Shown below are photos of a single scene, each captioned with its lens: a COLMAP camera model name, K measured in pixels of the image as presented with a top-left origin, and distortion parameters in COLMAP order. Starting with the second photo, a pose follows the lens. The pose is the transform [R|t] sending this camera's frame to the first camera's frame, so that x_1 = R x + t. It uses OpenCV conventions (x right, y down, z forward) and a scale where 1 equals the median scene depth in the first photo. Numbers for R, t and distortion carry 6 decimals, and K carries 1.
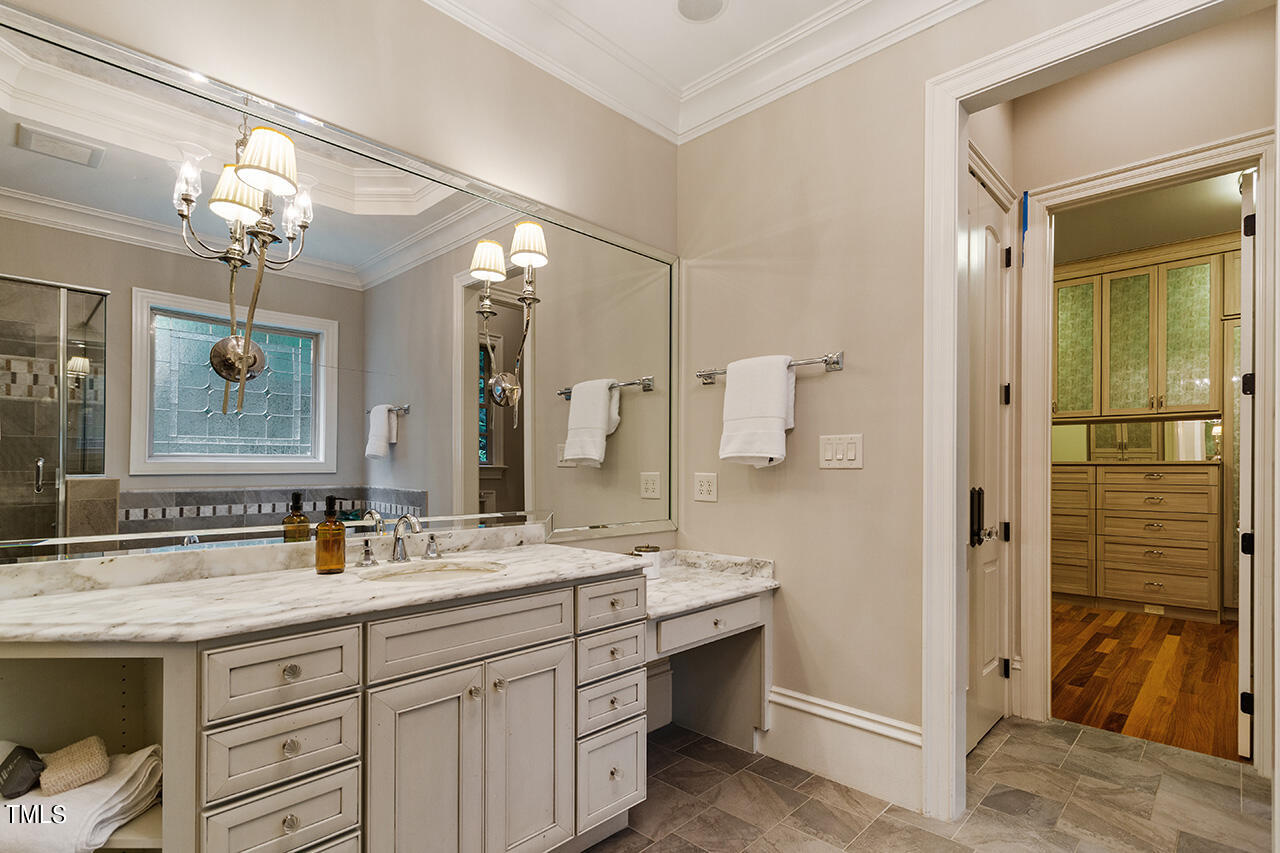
lens RADIAL K [[623.9, 0, 639.0], [0, 623.9, 465.0], [0, 0, 1]] dist [-0.000928, 0.000166]
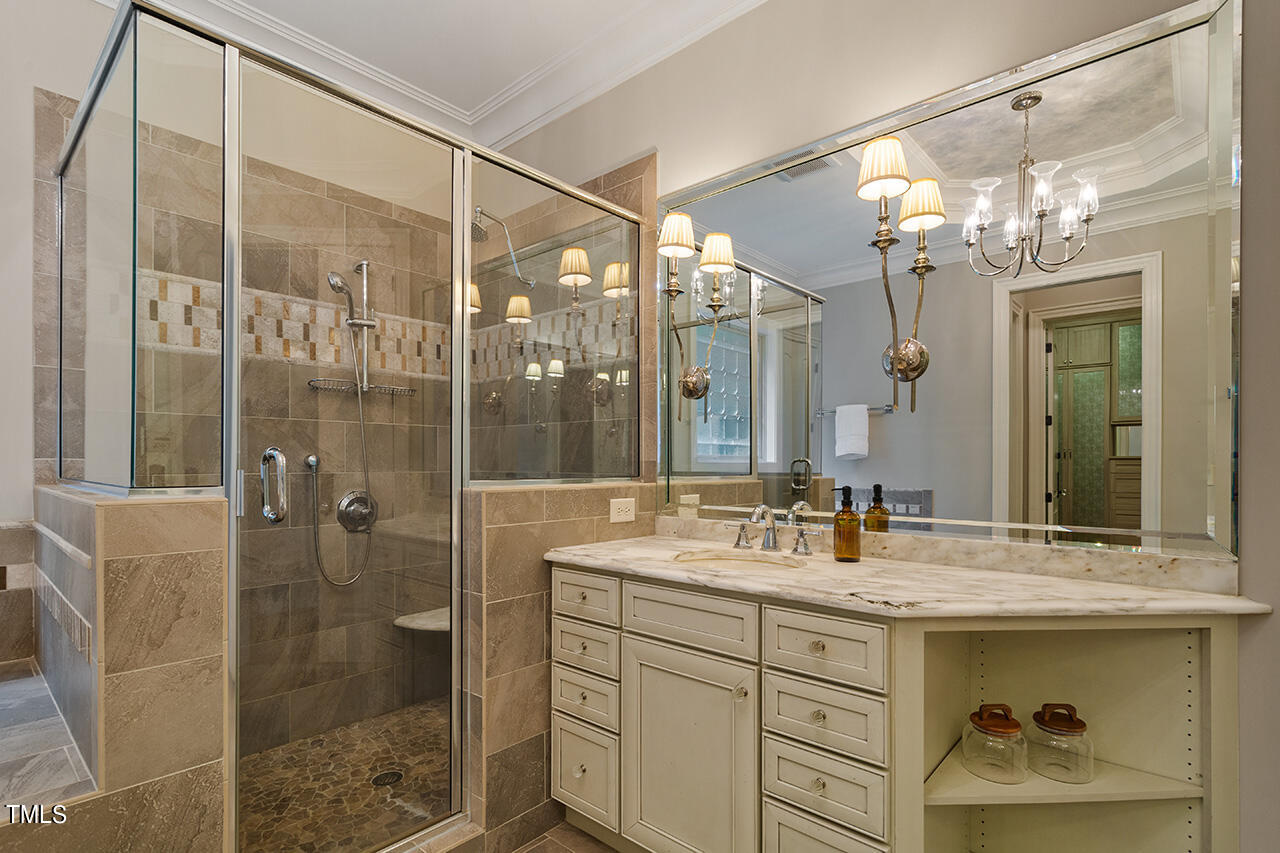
lens RADIAL K [[623.9, 0, 639.0], [0, 623.9, 465.0], [0, 0, 1]] dist [-0.000928, 0.000166]
pose [[0.046718, 0.001339, -0.998907, 0.551904], [0.003248, 0.999994, 0.001493, 0.009898], [0.998903, -0.003314, 0.046713, 0.632556]]
